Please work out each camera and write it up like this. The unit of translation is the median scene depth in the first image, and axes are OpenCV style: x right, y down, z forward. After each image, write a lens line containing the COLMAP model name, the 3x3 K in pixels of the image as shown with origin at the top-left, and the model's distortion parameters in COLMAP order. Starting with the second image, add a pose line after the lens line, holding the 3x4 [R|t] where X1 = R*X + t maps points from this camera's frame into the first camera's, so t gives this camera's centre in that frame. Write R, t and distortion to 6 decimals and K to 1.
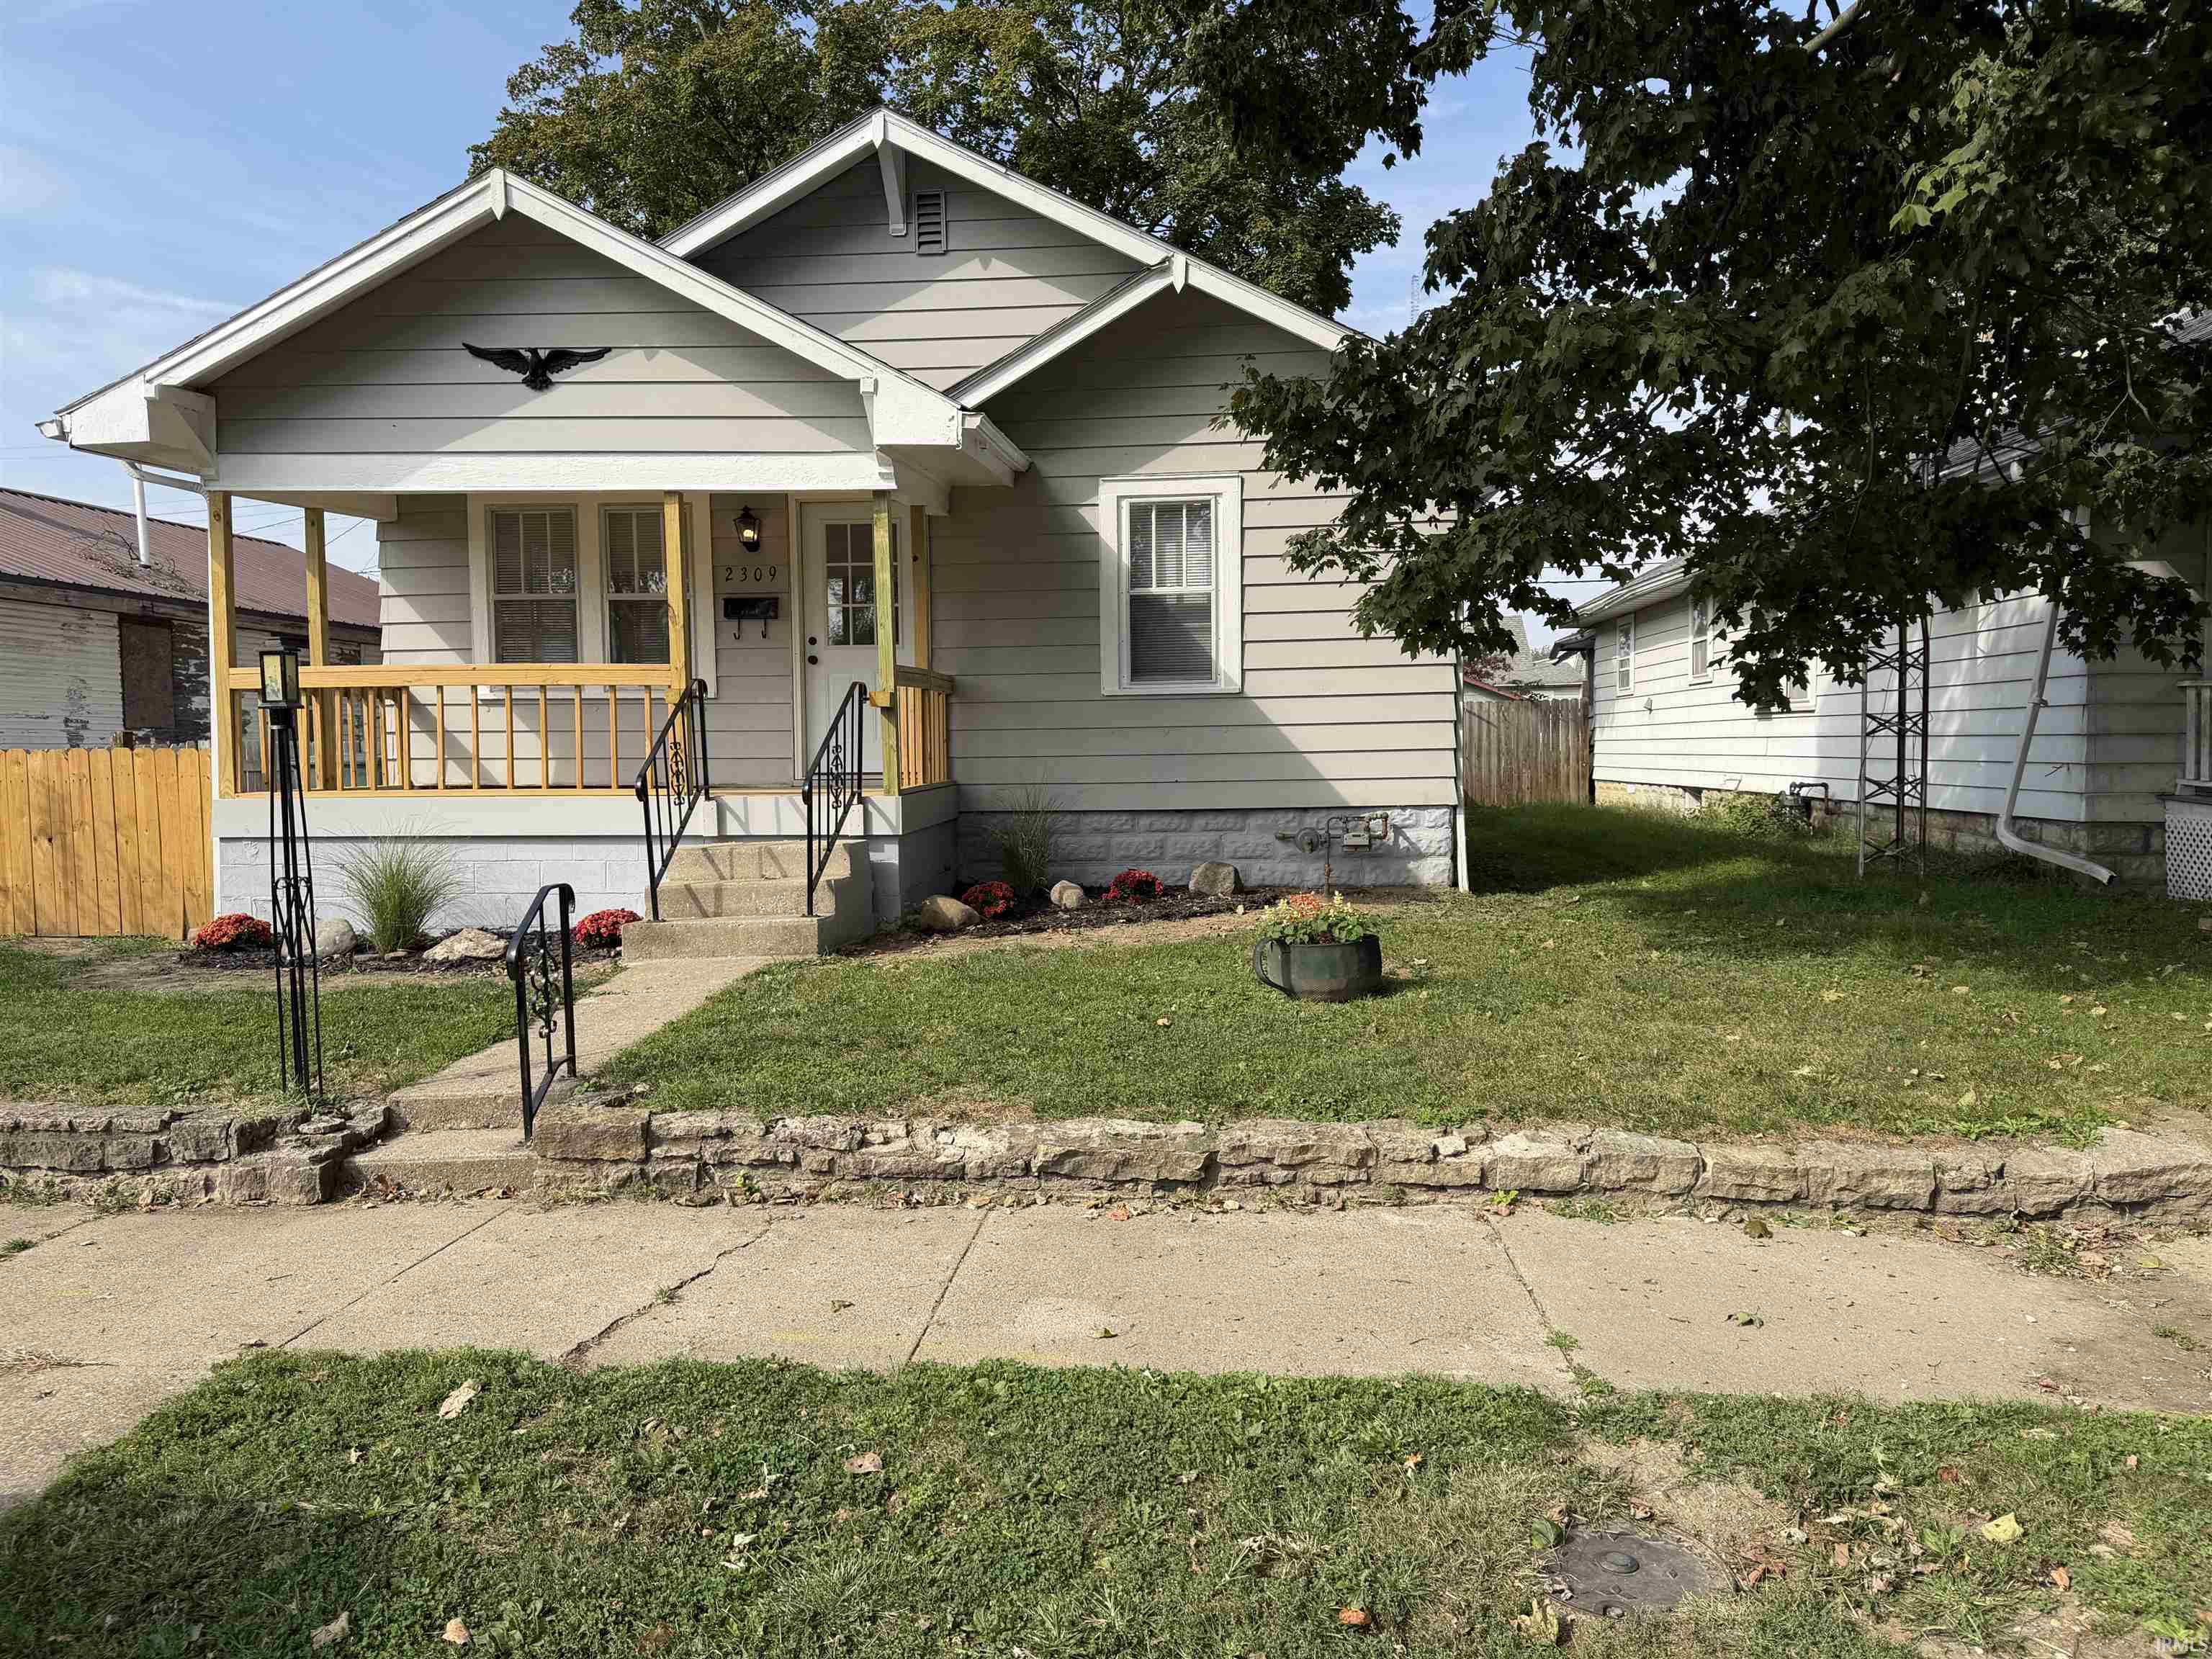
lens RADIAL K [[1536.4, 0, 1106.0], [0, 1536.4, 829.5], [0, 0, 1]] dist [0.077592, -0.132048]
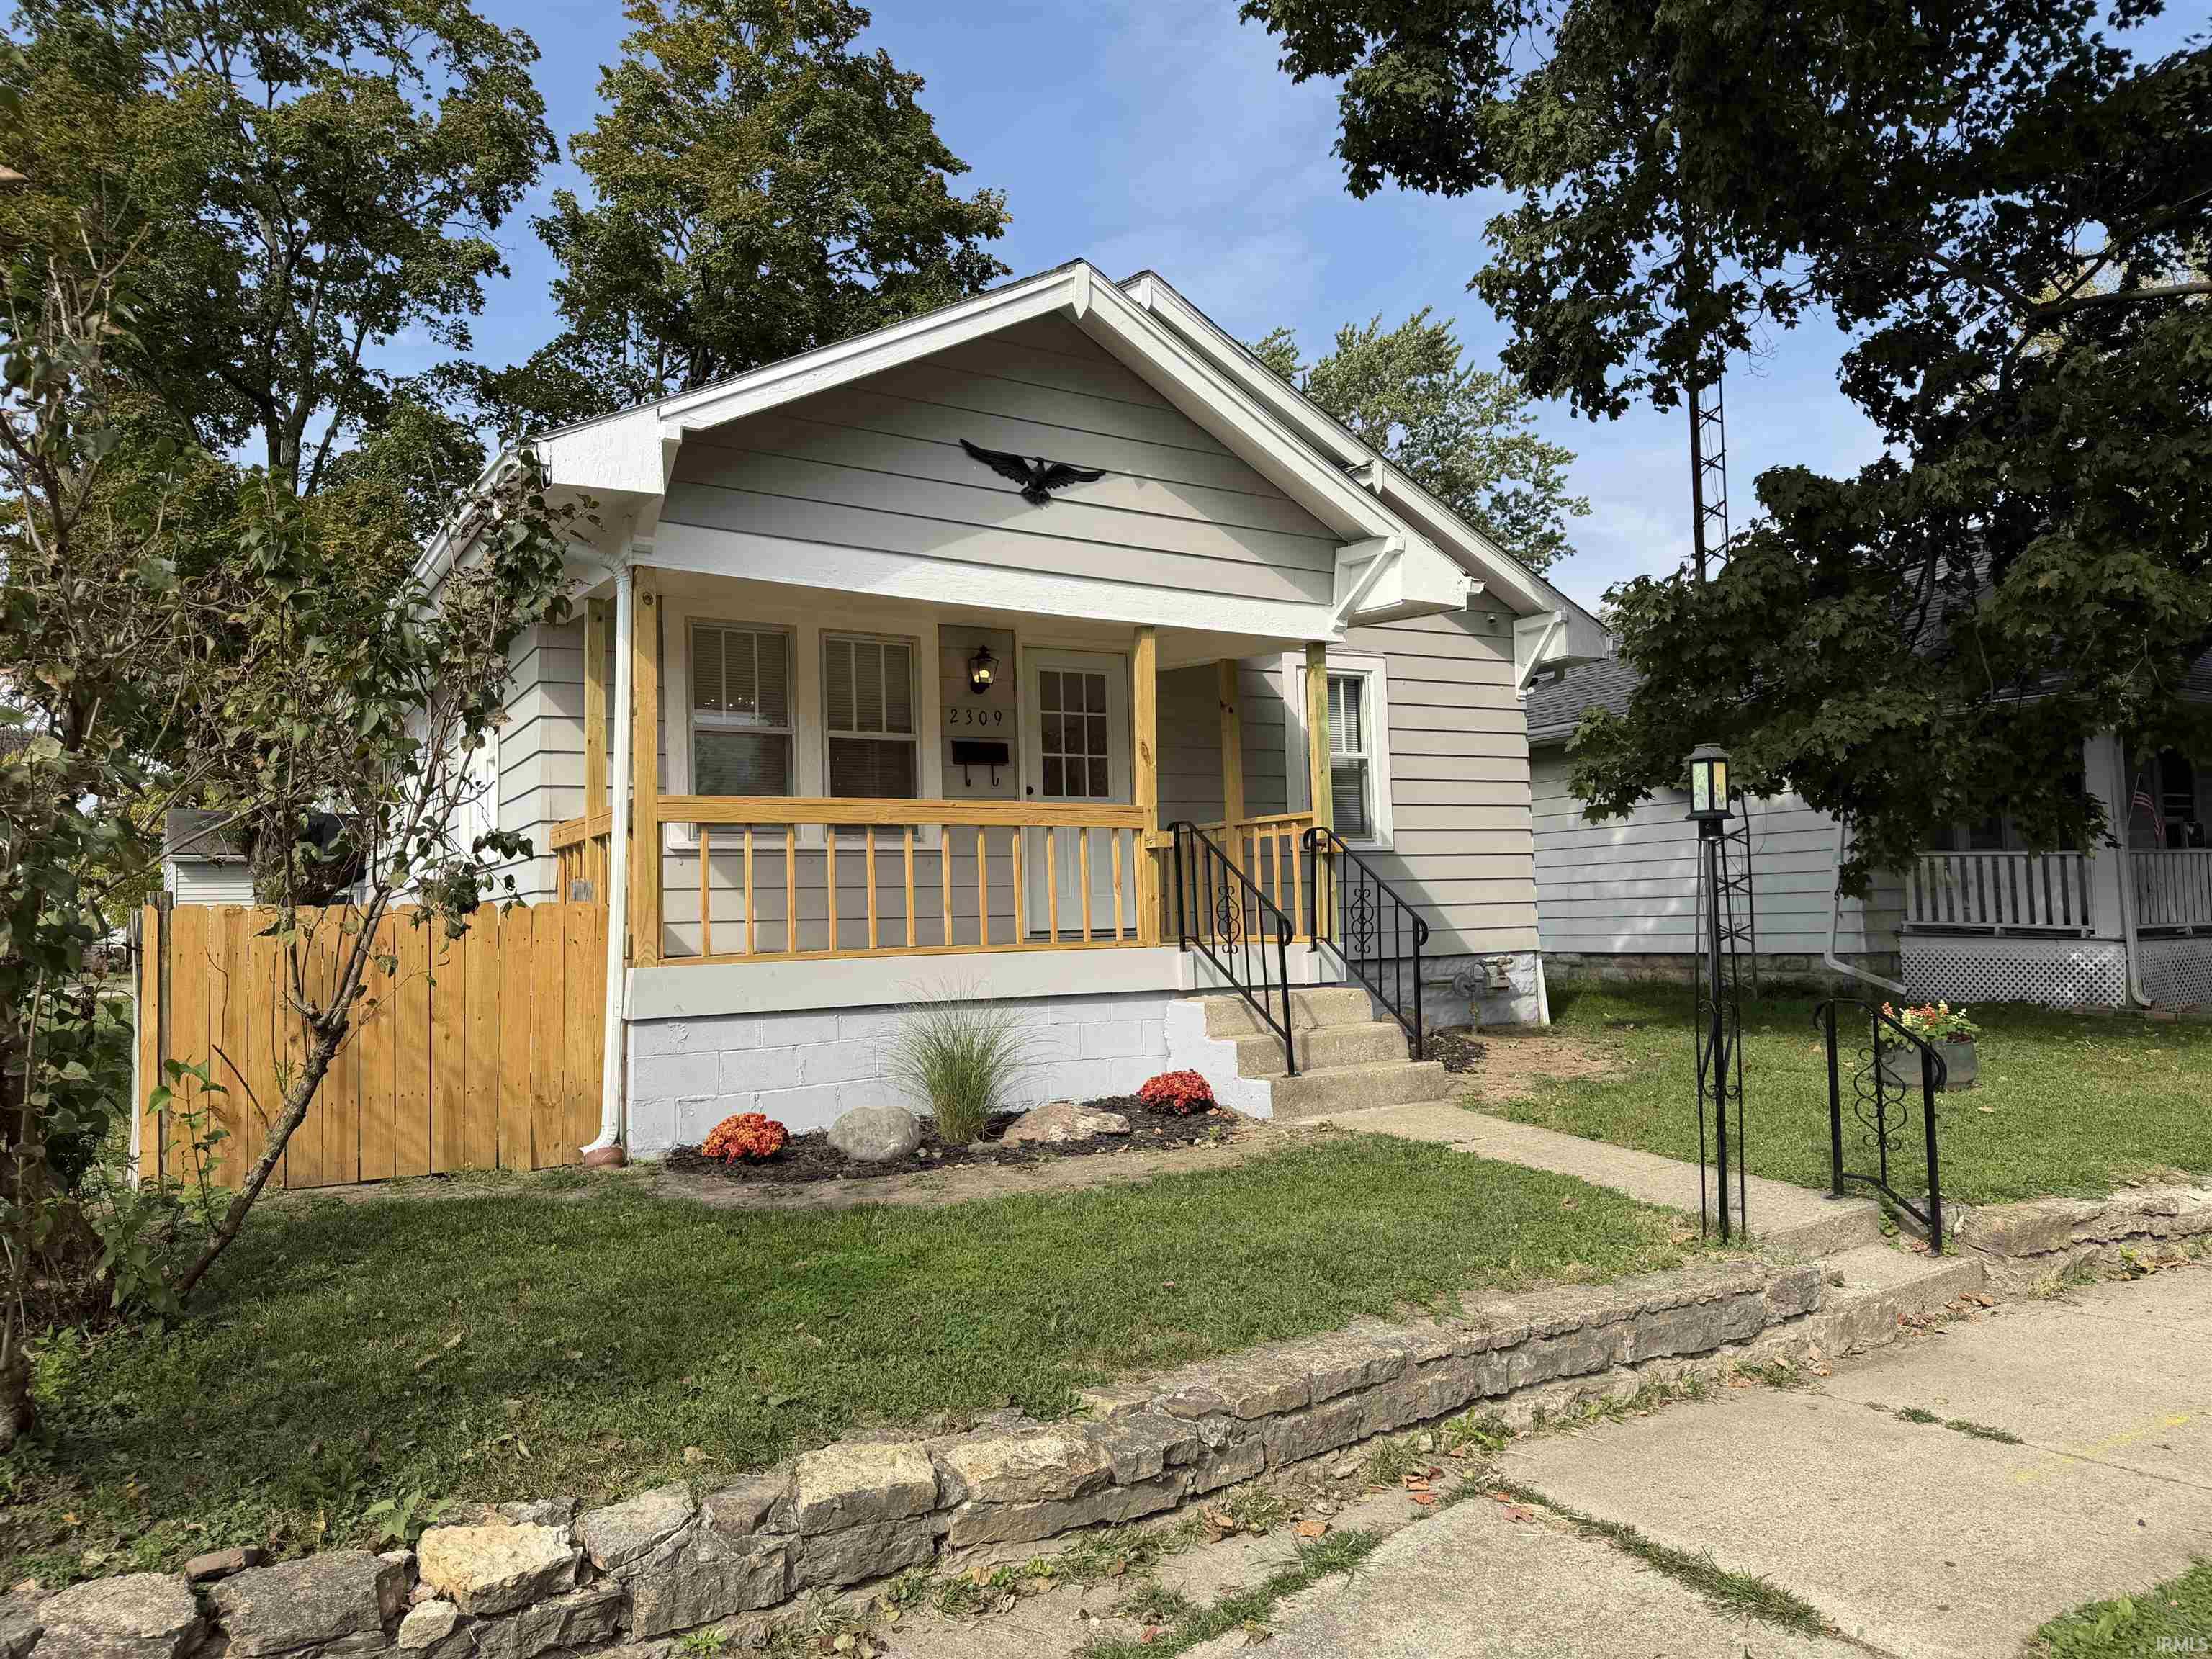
lens RADIAL K [[1561.3, 0, 1058.5], [0, 1561.3, 832.2], [0, 0, 1]] dist [0.117907, -0.138505]
pose [[0.826644, 0.020988, 0.562333, -0.870732], [0.047532, 0.993129, -0.106940, 0.006472], [-0.560714, 0.115131, 0.819967, 0.263582]]
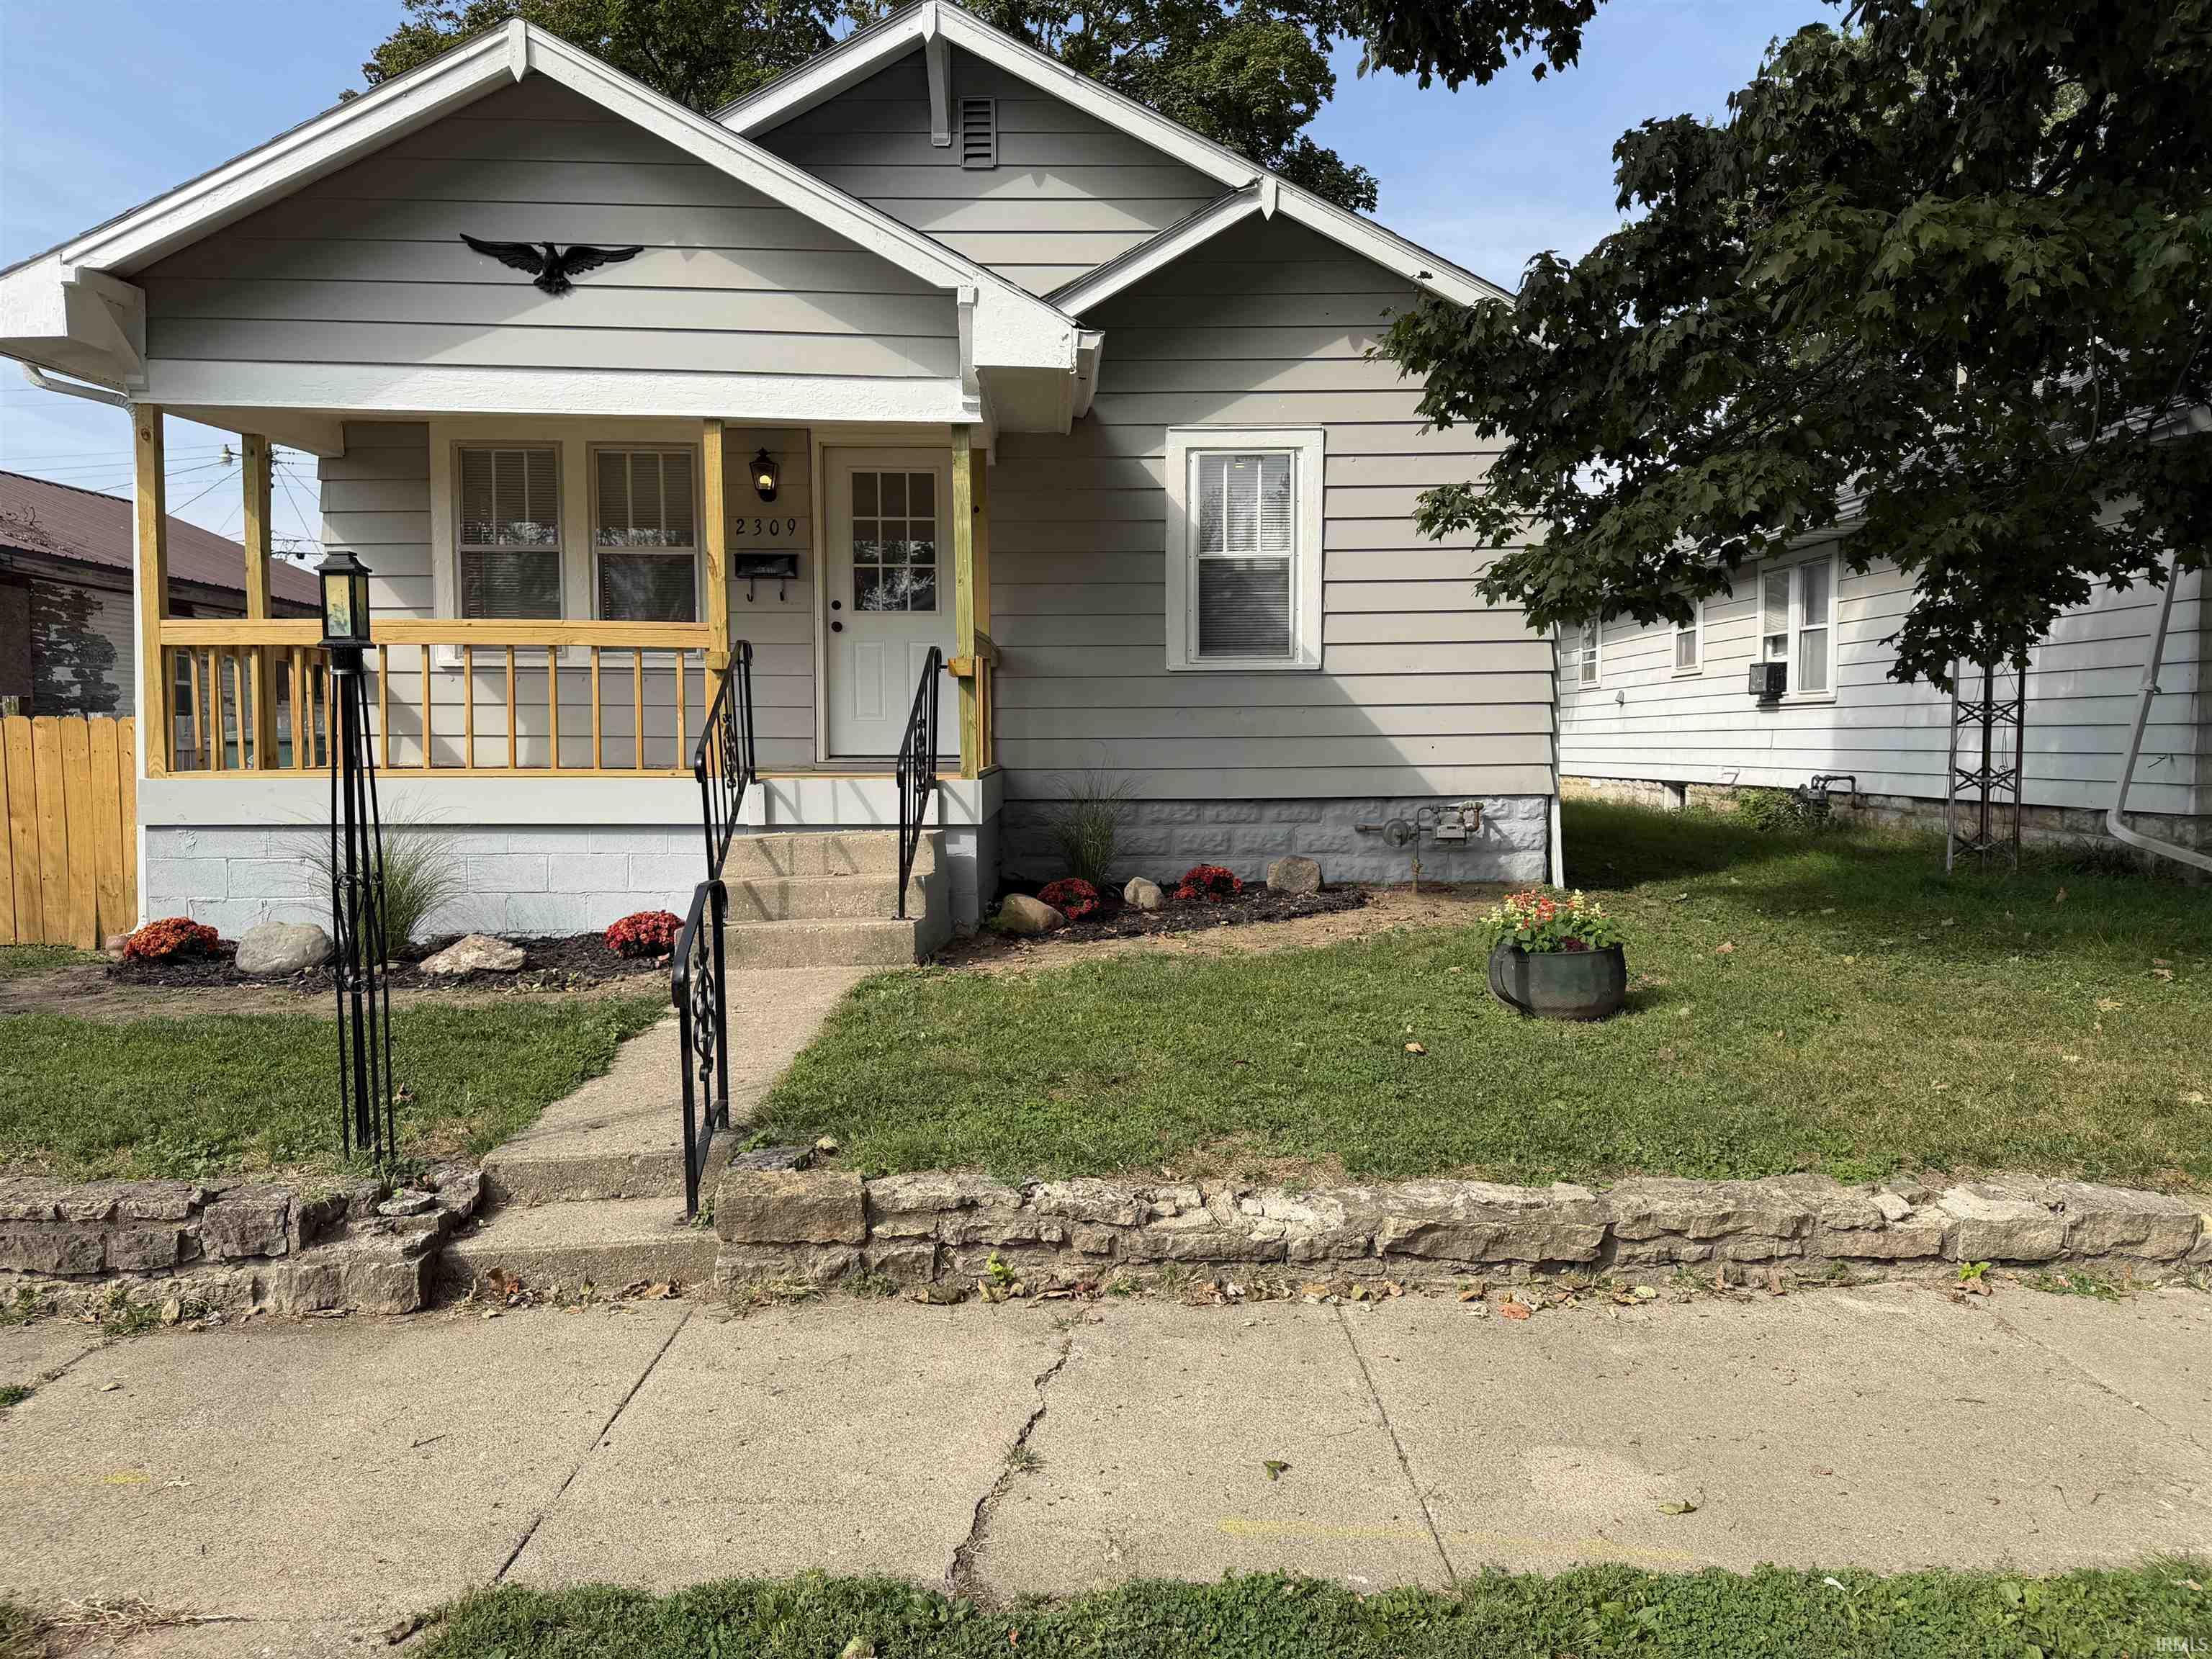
lens RADIAL K [[1528.9, 0, 1106.0], [0, 1528.9, 829.5], [0, 0, 1]] dist [0.066761, -0.107642]
pose [[0.994985, 0.002817, 0.099985, -0.151445], [-0.003039, 0.999993, 0.002074, 0.004435], [-0.099979, -0.002367, 0.994987, 0.138627]]
